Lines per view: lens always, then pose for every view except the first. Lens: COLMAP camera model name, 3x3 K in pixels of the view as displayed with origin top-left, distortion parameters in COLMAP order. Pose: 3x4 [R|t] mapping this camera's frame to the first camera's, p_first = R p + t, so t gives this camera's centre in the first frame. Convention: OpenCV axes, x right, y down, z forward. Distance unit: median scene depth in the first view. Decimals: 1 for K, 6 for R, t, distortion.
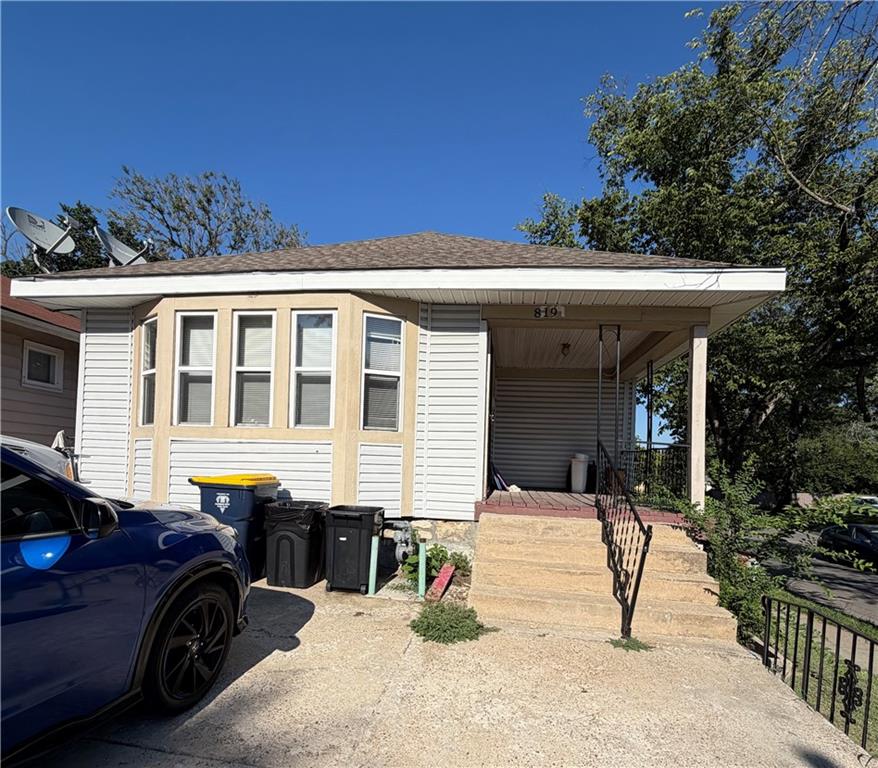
lens RADIAL K [[491.9, 0, 447.2], [0, 491.9, 466.4], [0, 0, 1]] dist [0.007652, 0.000249]
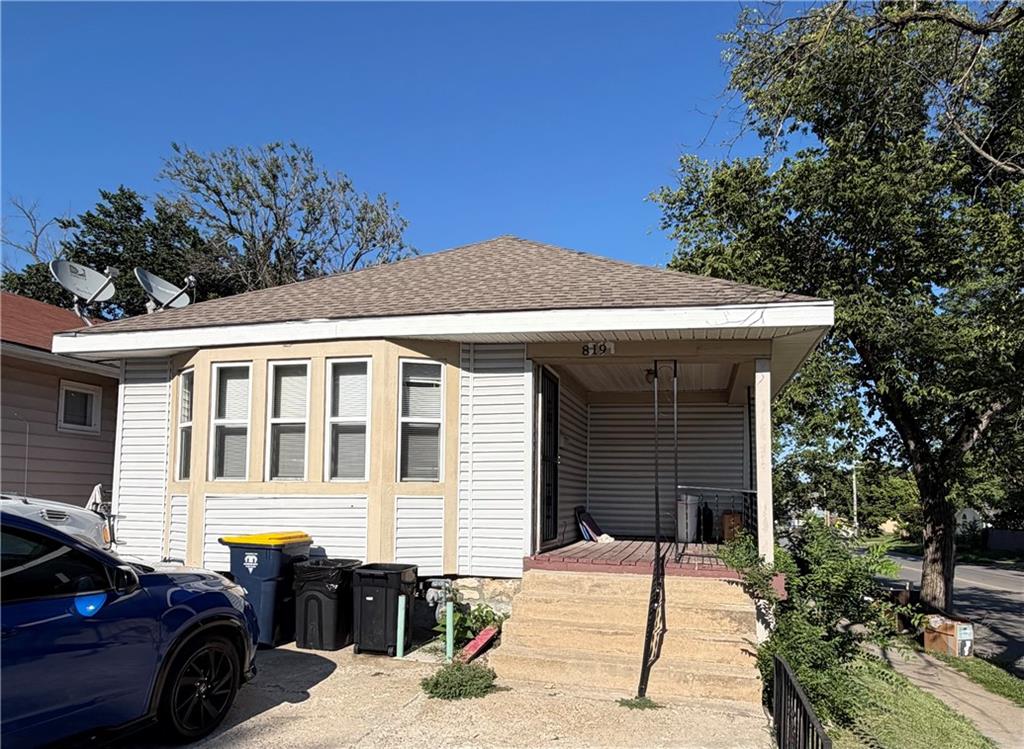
lens RADIAL K [[700.9, 0, 548.5], [0, 700.9, 463.3], [0, 0, 1]] dist [0.010706, 0.002083]
pose [[0.995560, -0.024055, -0.091000, 0.229724], [0.019344, 0.998444, -0.052297, -0.033604], [0.092116, 0.050304, 0.994477, -0.301966]]
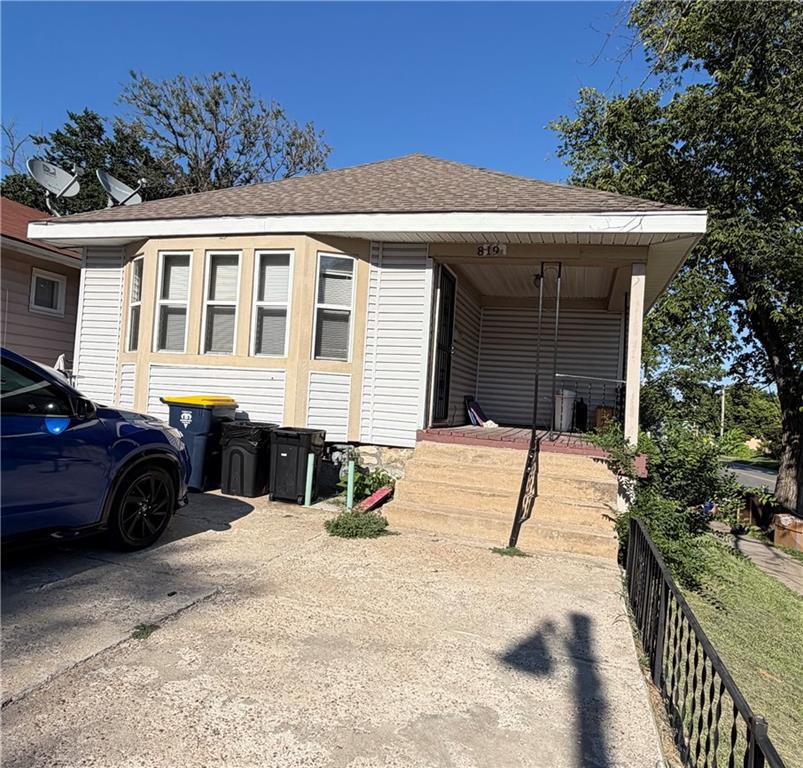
lens RADIAL K [[621.6, 0, 409.8], [0, 621.6, 399.3], [0, 0, 1]] dist [0.009310, 0.005513]
pose [[0.988535, 0.030252, -0.147933, 0.240501], [-0.032027, 0.999441, -0.009626, 0.019904], [0.147559, 0.014253, 0.988951, -0.322291]]
